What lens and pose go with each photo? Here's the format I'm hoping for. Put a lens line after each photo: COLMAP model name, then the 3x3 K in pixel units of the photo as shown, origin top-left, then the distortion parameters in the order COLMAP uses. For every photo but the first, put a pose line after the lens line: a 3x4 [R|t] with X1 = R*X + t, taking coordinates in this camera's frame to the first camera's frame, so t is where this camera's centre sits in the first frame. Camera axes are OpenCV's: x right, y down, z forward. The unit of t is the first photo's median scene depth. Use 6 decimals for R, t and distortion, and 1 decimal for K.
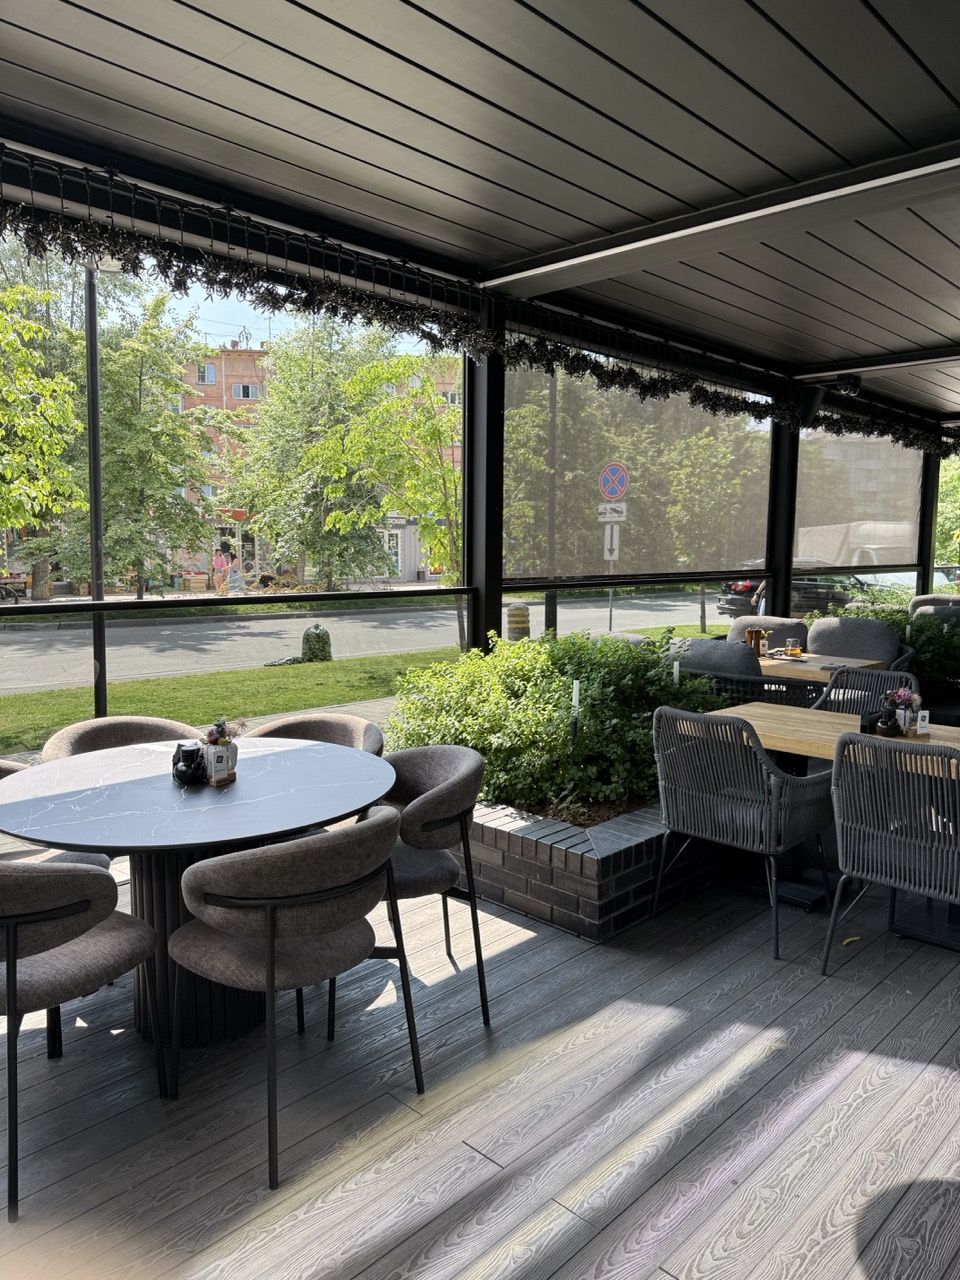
lens RADIAL K [[885.1, 0, 478.4], [0, 885.1, 638.5], [0, 0, 1]] dist [0.124786, -0.225031]
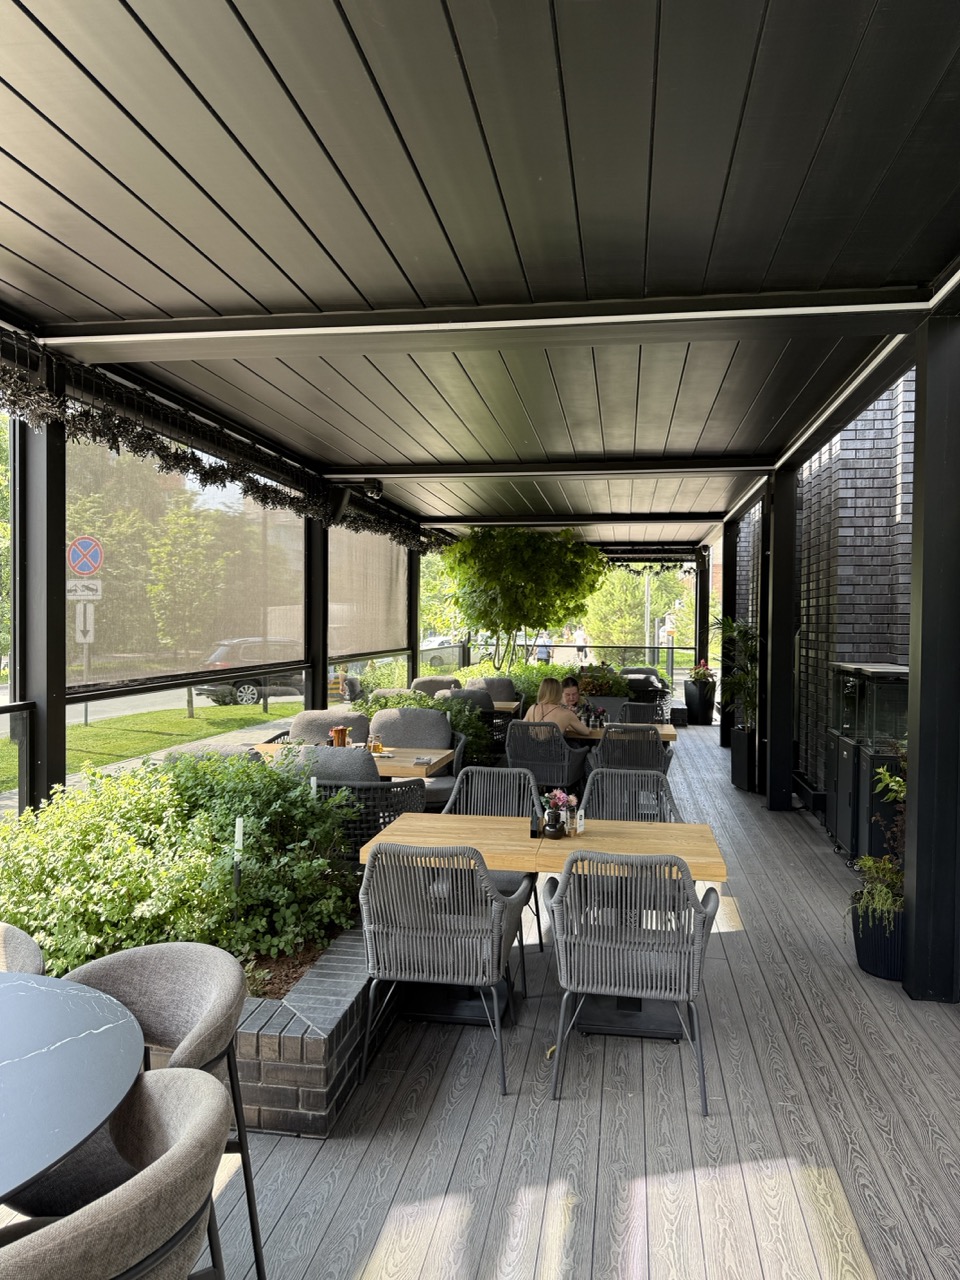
lens RADIAL K [[885.1, 0, 478.4], [0, 885.1, 638.5], [0, 0, 1]] dist [0.124786, -0.225031]
pose [[0.819975, -0.010712, 0.572300, -0.143453], [0.056830, 0.996408, -0.062774, -0.043721], [-0.569572, 0.083997, 0.817638, 0.110697]]
